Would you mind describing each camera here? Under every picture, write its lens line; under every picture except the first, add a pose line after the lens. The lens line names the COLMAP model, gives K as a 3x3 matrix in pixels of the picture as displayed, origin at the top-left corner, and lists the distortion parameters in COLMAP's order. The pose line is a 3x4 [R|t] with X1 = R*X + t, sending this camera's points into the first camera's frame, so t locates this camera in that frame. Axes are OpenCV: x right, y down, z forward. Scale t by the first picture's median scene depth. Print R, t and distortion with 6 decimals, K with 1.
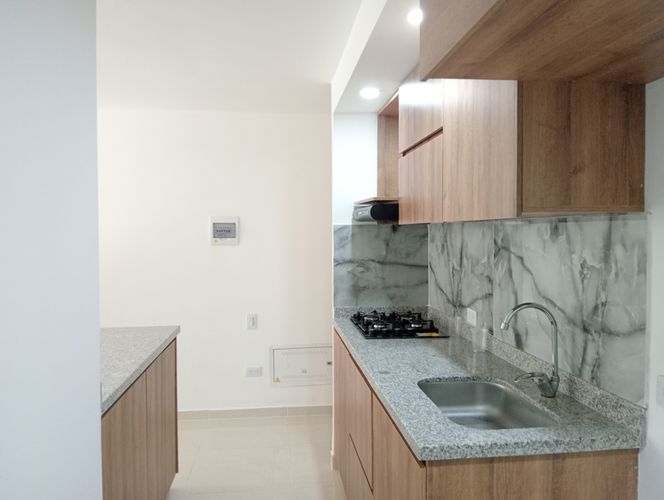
lens RADIAL K [[541.8, 0, 334.9], [0, 541.8, 252.6], [0, 0, 1]] dist [0.103407, -0.193381]
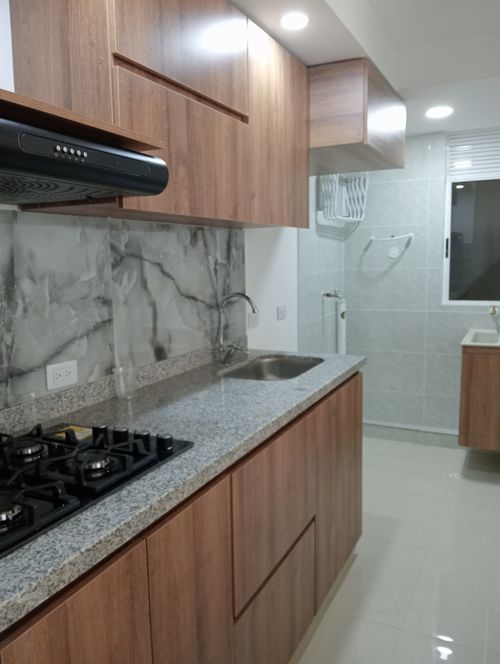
lens RADIAL K [[541.8, 0, 255.6], [0, 541.8, 341.3], [0, 0, 1]] dist [0.103407, -0.193381]
pose [[-0.848859, -0.064690, 0.524646, -0.341346], [0.039485, 0.981952, 0.184961, -0.030456], [-0.527143, 0.177722, -0.830985, 1.915116]]
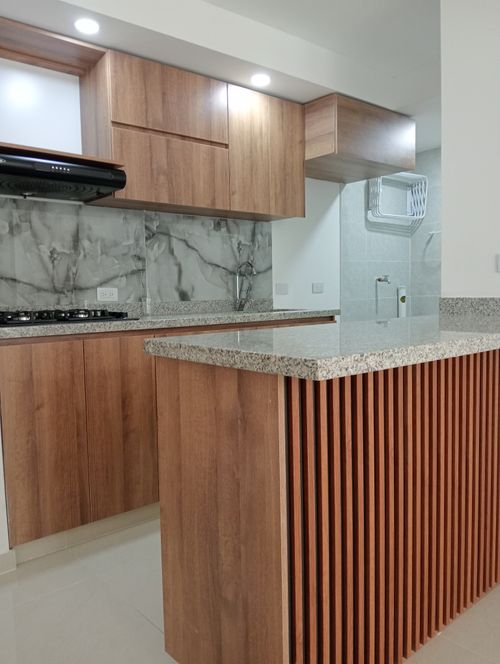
lens RADIAL K [[541.8, 0, 250.7], [0, 541.8, 333.4], [0, 0, 1]] dist [0.103407, -0.193381]
pose [[-0.571650, -0.050619, 0.818935, -1.130774], [0.054767, 0.993515, 0.099639, 0.140365], [-0.818668, 0.101809, -0.565171, 1.925406]]
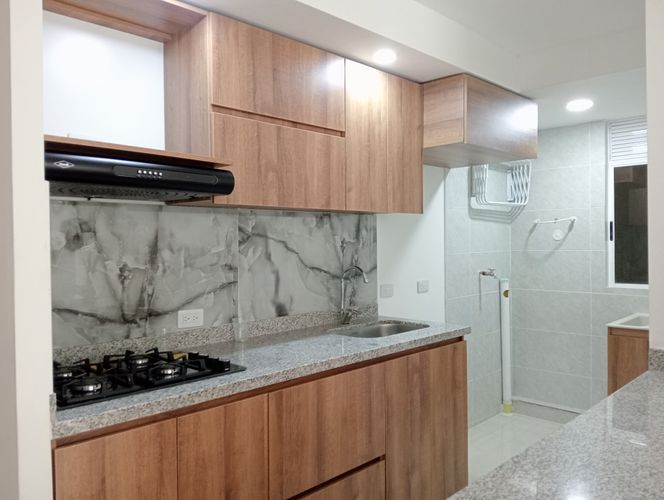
lens RADIAL K [[541.8, 0, 338.4], [0, 541.8, 251.4], [0, 0, 1]] dist [0.103407, -0.193381]
pose [[-0.647411, -0.007510, 0.762104, -0.750860], [0.039511, 0.998276, 0.043402, -0.019342], [-0.761116, 0.058210, -0.645999, 1.890059]]
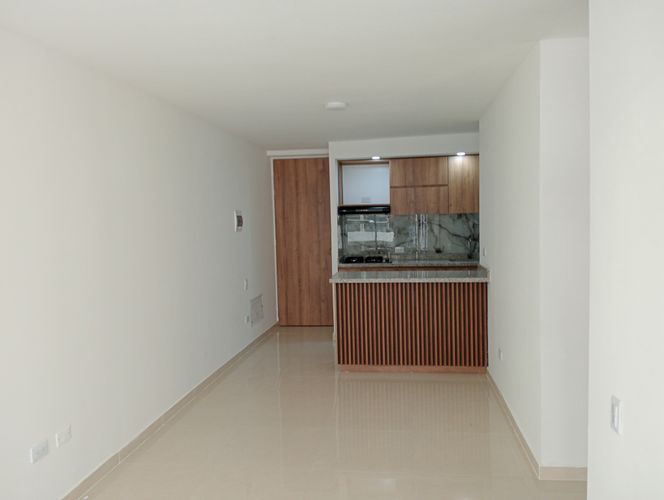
lens RADIAL K [[541.8, 0, 334.4], [0, 541.8, 249.7], [0, 0, 1]] dist [0.103407, -0.193381]
pose [[0.205758, -0.054712, 0.977072, -3.287640], [0.062887, 0.997111, 0.042591, -0.023099], [-0.976580, 0.052681, 0.208604, 1.049581]]
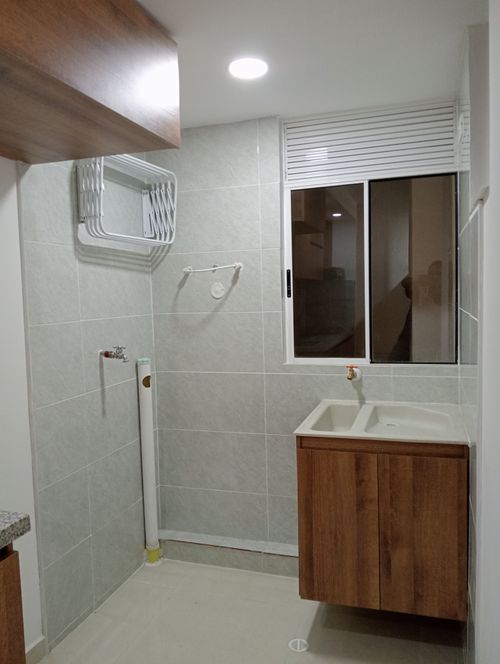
lens RADIAL K [[541.8, 0, 254.7], [0, 541.8, 340.0], [0, 0, 1]] dist [0.103407, -0.193381]
pose [[-0.915936, -0.011735, 0.401153, -0.341093], [0.037966, 0.992556, 0.115720, 0.012137], [-0.399525, 0.121222, -0.908672, 1.135131]]
